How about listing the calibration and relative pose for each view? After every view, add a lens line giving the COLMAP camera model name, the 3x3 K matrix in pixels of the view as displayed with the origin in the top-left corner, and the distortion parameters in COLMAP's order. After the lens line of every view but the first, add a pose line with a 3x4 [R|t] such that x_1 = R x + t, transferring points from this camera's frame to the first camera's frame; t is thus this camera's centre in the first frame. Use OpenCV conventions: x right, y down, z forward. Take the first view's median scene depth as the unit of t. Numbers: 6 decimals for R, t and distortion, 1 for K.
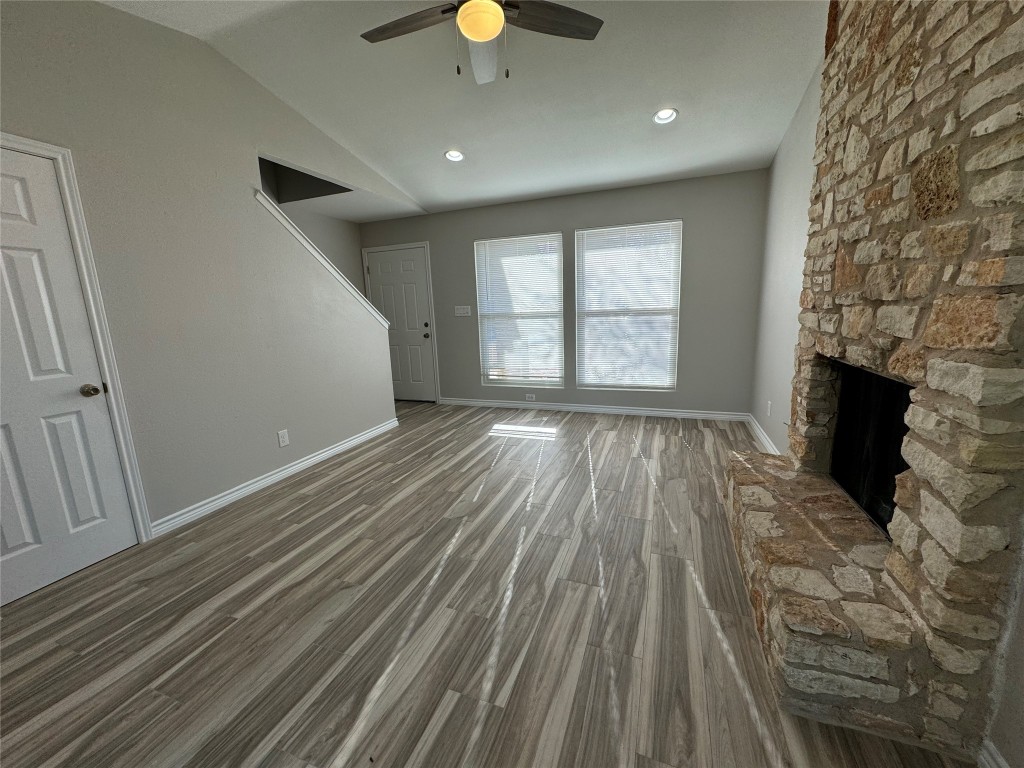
lens RADIAL K [[406.1, 0, 514.0], [0, 406.1, 383.6], [0, 0, 1]] dist [-0.003118, 0.000290]
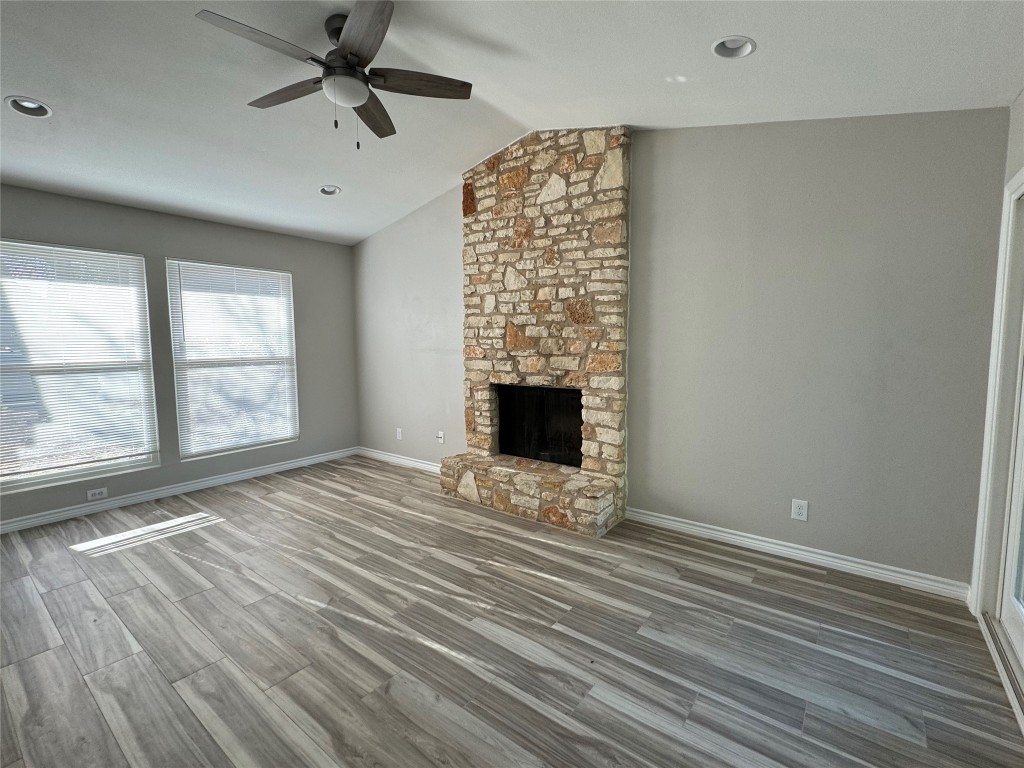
lens RADIAL K [[461.1, 0, 508.7], [0, 461.1, 384.9], [0, 0, 1]] dist [-0.000948, 0.000804]
pose [[0.292933, -0.055989, 0.954492, -1.336118], [0.172605, 0.984979, 0.004805, -0.079517], [-0.940424, 0.163343, 0.298197, 0.422128]]
